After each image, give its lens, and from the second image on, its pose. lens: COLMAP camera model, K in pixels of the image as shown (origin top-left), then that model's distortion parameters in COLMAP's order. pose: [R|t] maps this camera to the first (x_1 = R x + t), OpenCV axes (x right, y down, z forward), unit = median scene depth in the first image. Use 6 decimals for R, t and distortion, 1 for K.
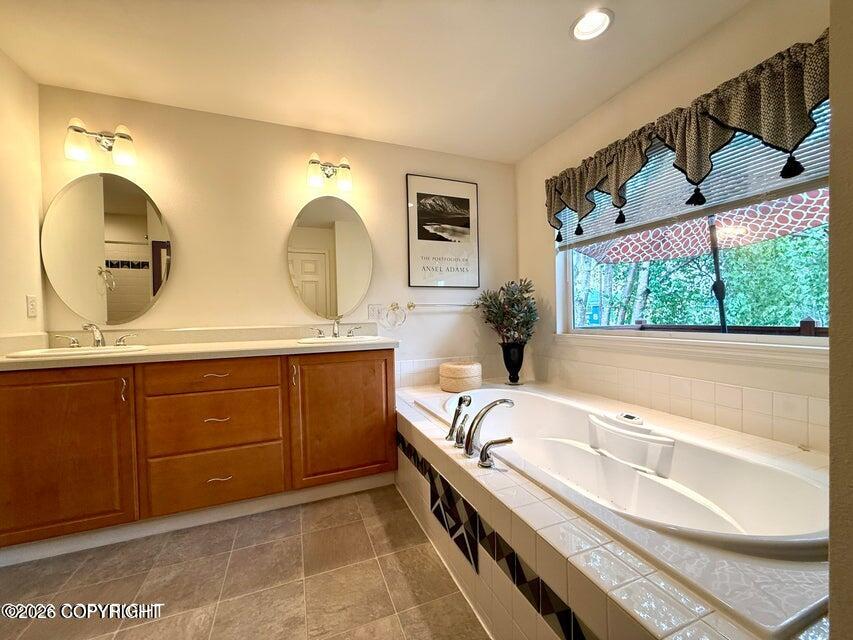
lens RADIAL K [[338.4, 0, 425.1], [0, 338.4, 321.5], [0, 0, 1]] dist [-0.000056, 0.000158]
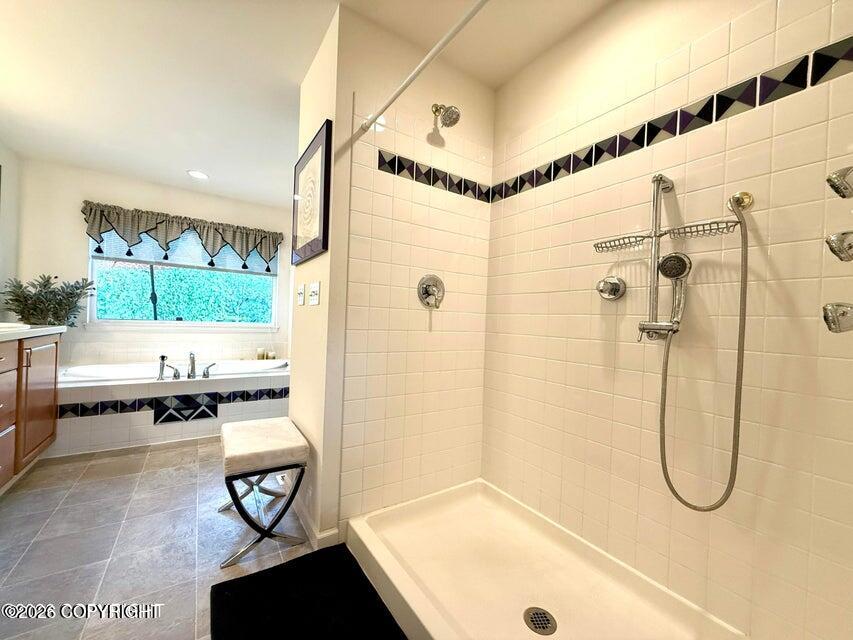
lens RADIAL K [[338.4, 0, 424.6], [0, 338.4, 322.6], [0, 0, 1]] dist [-0.000056, 0.000158]
pose [[-0.213331, 0.011708, 0.976910, -1.775220], [-0.013246, 0.999802, -0.014874, 0.059094], [-0.976890, -0.016113, -0.213134, 0.055628]]
